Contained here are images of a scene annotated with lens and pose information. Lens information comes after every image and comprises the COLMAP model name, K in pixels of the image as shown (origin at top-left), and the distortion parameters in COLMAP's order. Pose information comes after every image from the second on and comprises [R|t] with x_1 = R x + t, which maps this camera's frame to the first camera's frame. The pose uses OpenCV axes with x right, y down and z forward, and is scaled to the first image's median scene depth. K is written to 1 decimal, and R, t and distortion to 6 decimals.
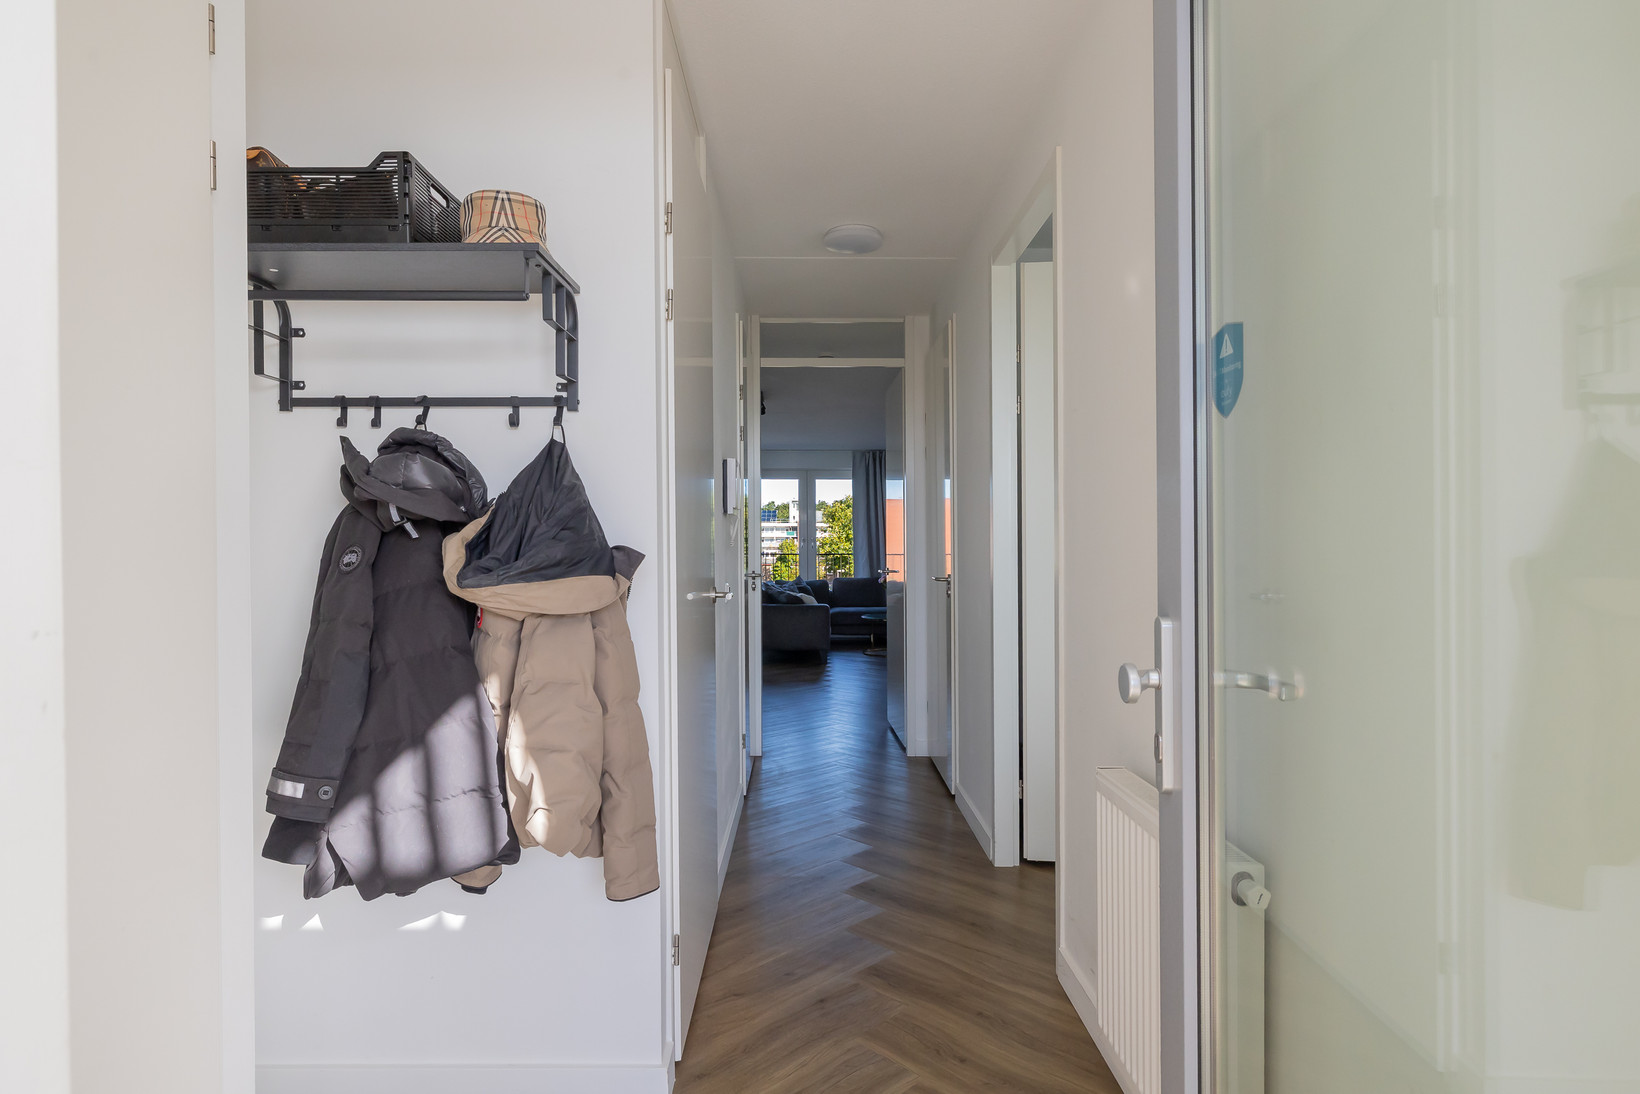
lens RADIAL K [[881.2, 0, 820.0], [0, 881.2, 547.0], [0, 0, 1]] dist [-0.000145, -0.000151]
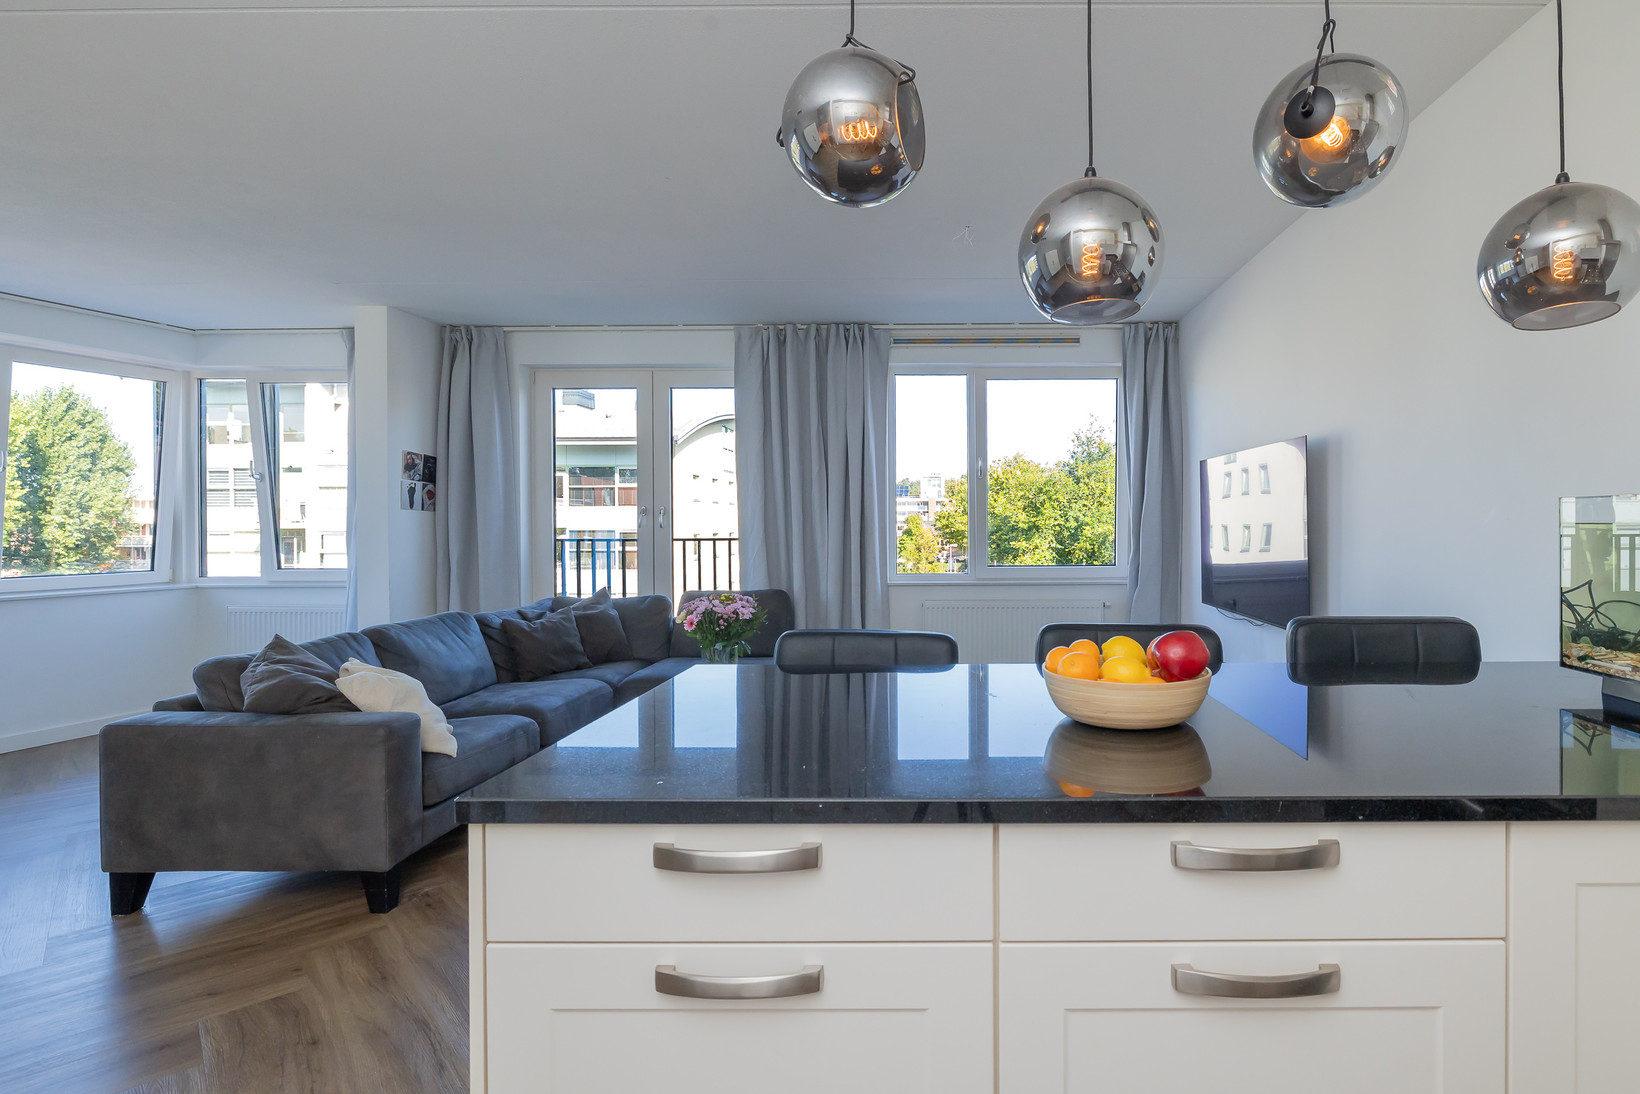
lens RADIAL K [[819.6, 0, 945.1], [0, 819.6, 541.7], [0, 0, 1]] dist [-0.005013, -0.000747]
pose [[0.999943, -0.005816, -0.008959, 0.150221], [0.006047, 0.999645, 0.025939, -0.003115], [0.008805, -0.025992, 0.999623, 0.545642]]
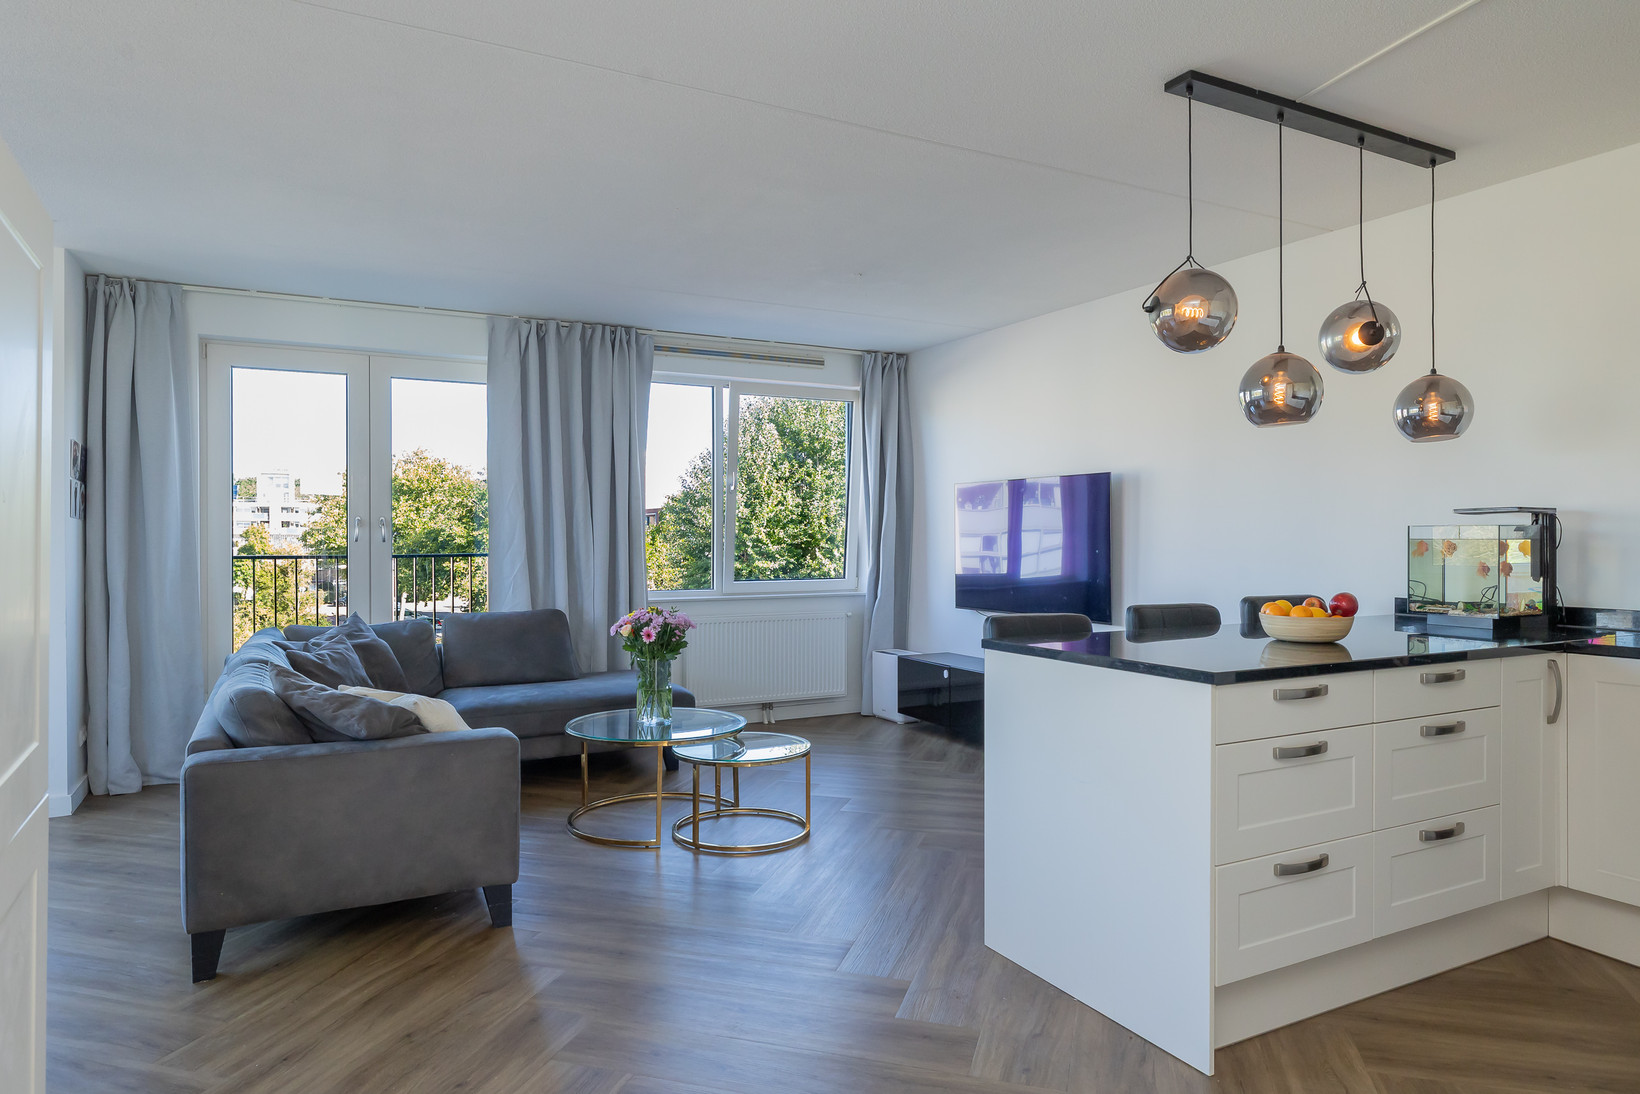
lens RADIAL K [[998.2, 0, 814.9], [0, 998.2, 568.2], [0, 0, 1]] dist [-0.004433, -0.000115]
pose [[0.889044, -0.017491, 0.457488, -0.043949], [0.001433, 0.999371, 0.035425, -0.004039], [-0.457820, -0.030839, 0.888510, 0.489657]]
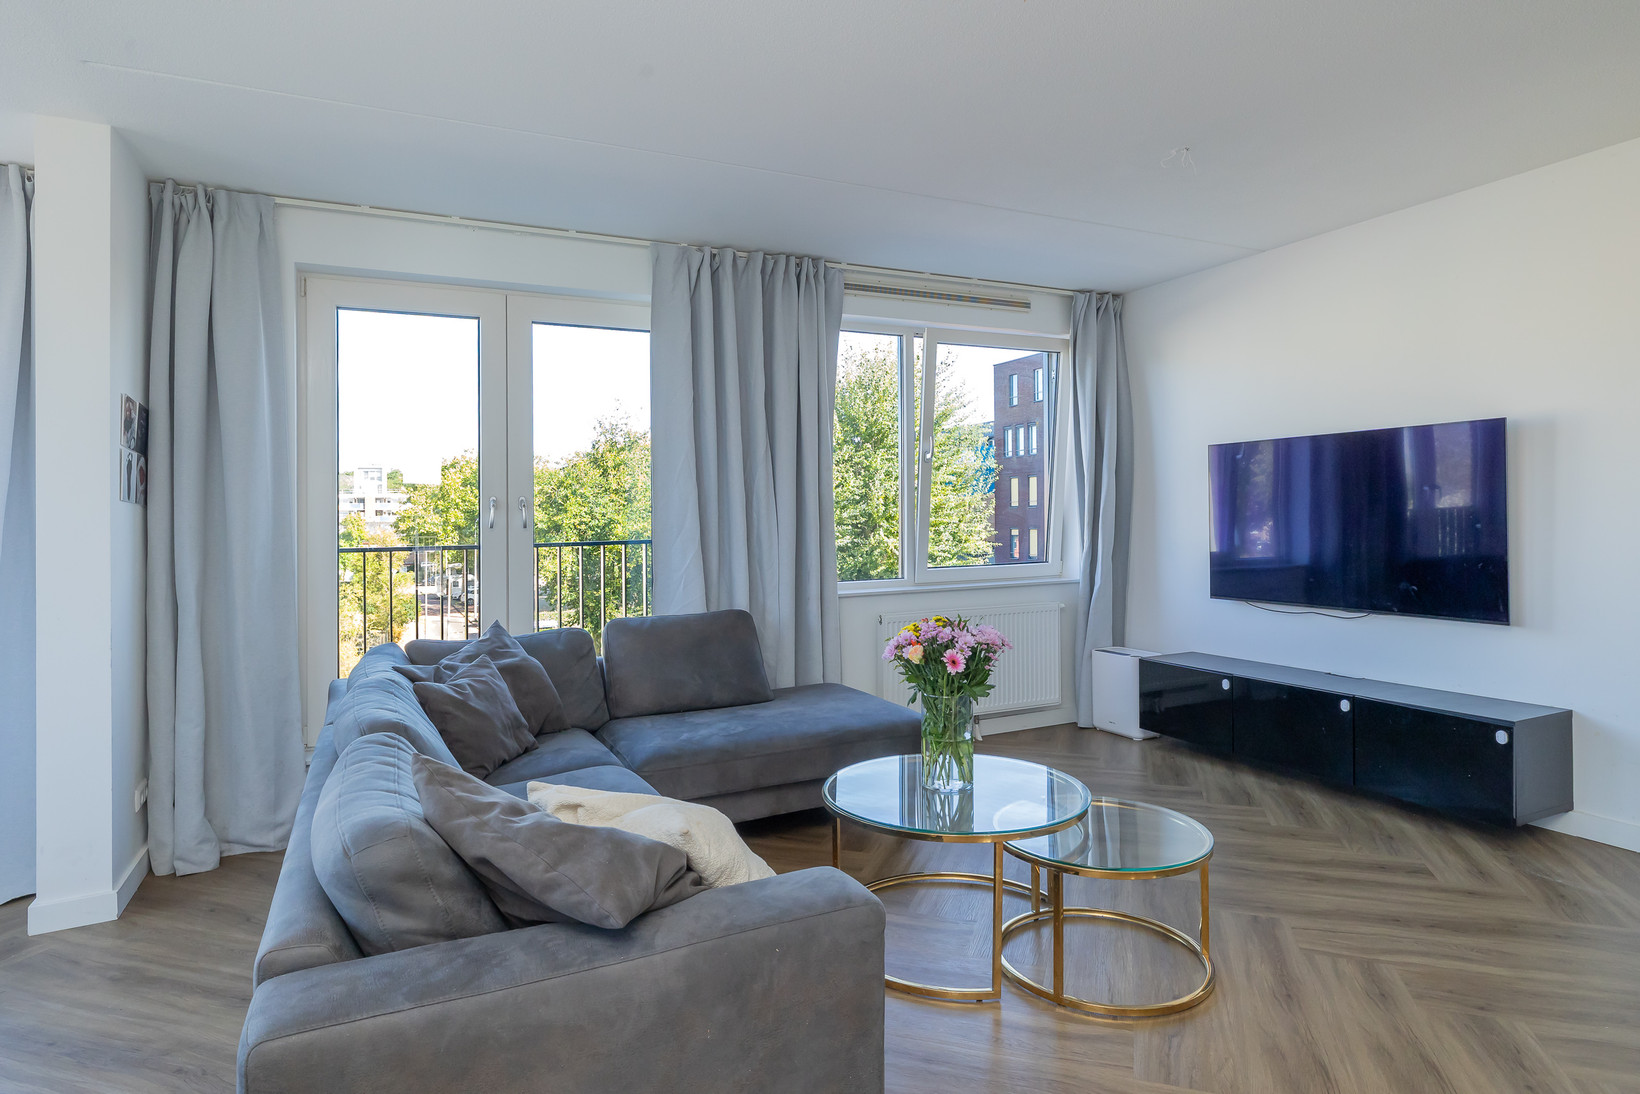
lens RADIAL K [[905.1, 0, 815.0], [0, 905.1, 520.0], [0, 0, 1]] dist [-0.000548, -0.000810]
pose [[0.906017, -0.018658, 0.422830, -0.053964], [0.017399, 0.999825, 0.006837, -0.003452], [-0.422884, 0.001163, 0.906183, 0.646623]]
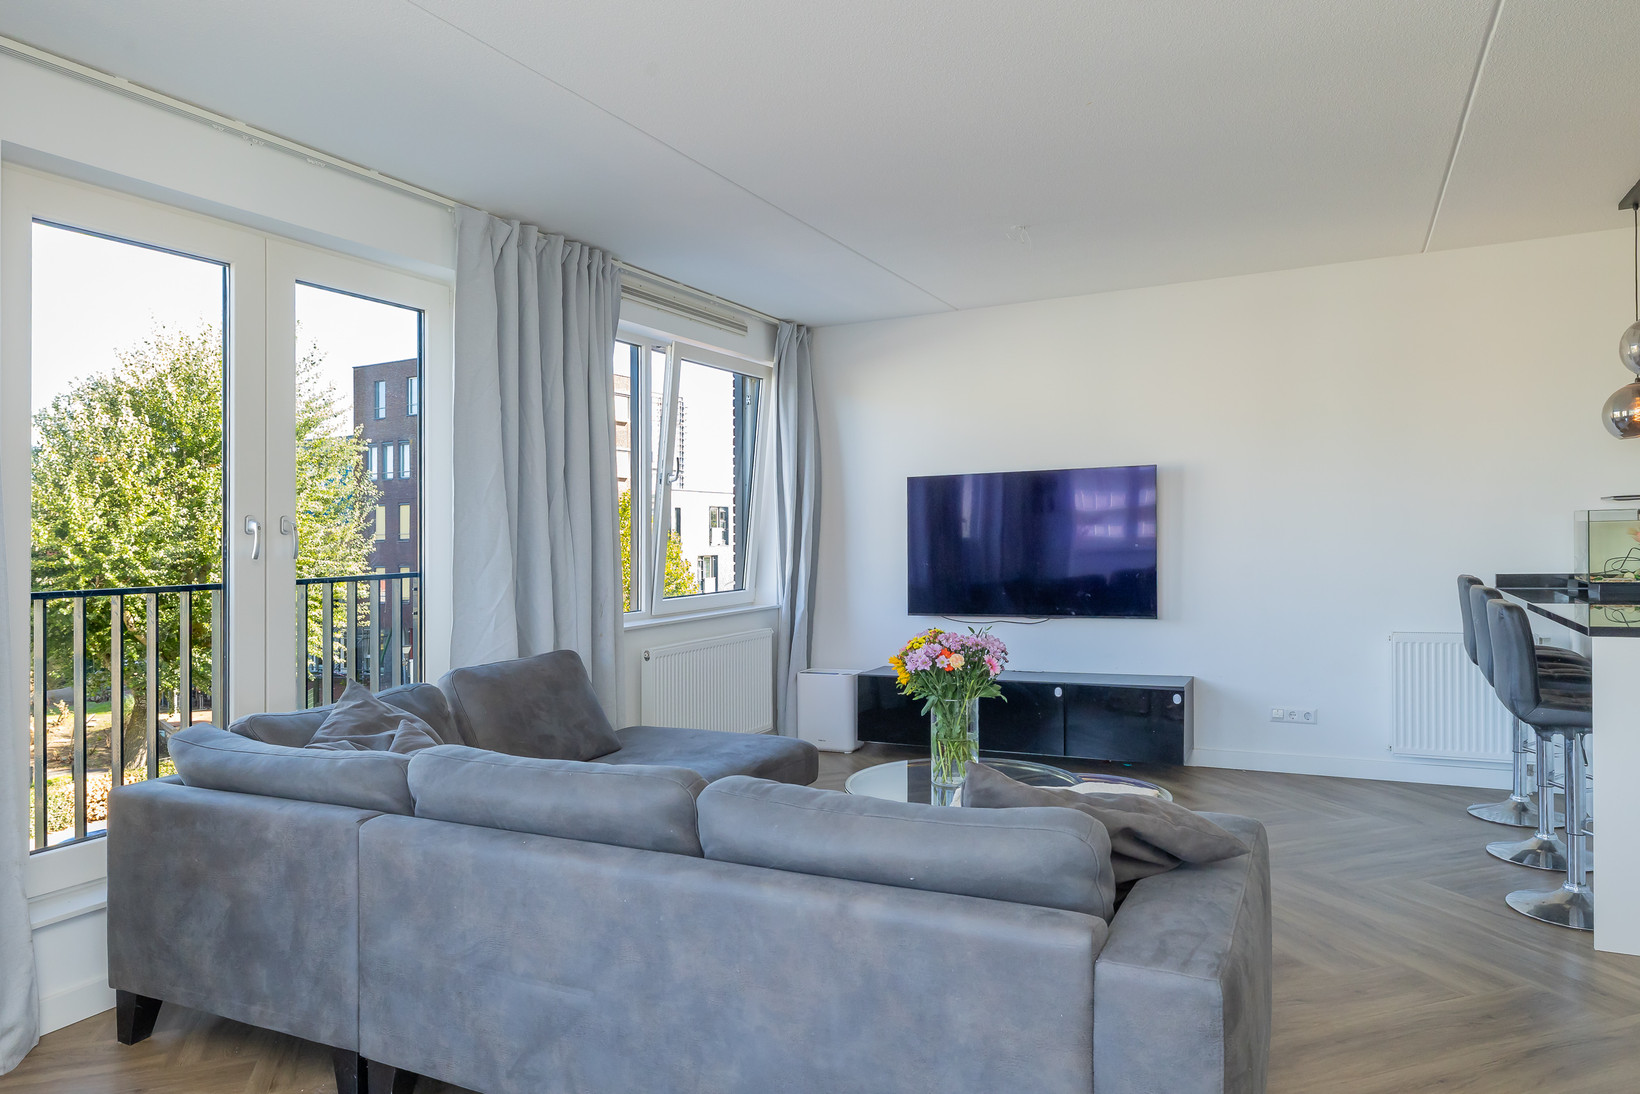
lens RADIAL K [[1035.4, 0, 819.0], [0, 1035.4, 571.2], [0, 0, 1]] dist [-0.000353, -0.000579]
pose [[0.462409, -0.041645, 0.885688, -0.194770], [0.023563, 0.999121, 0.034677, -0.003414], [-0.886353, 0.004834, 0.462984, 0.738388]]
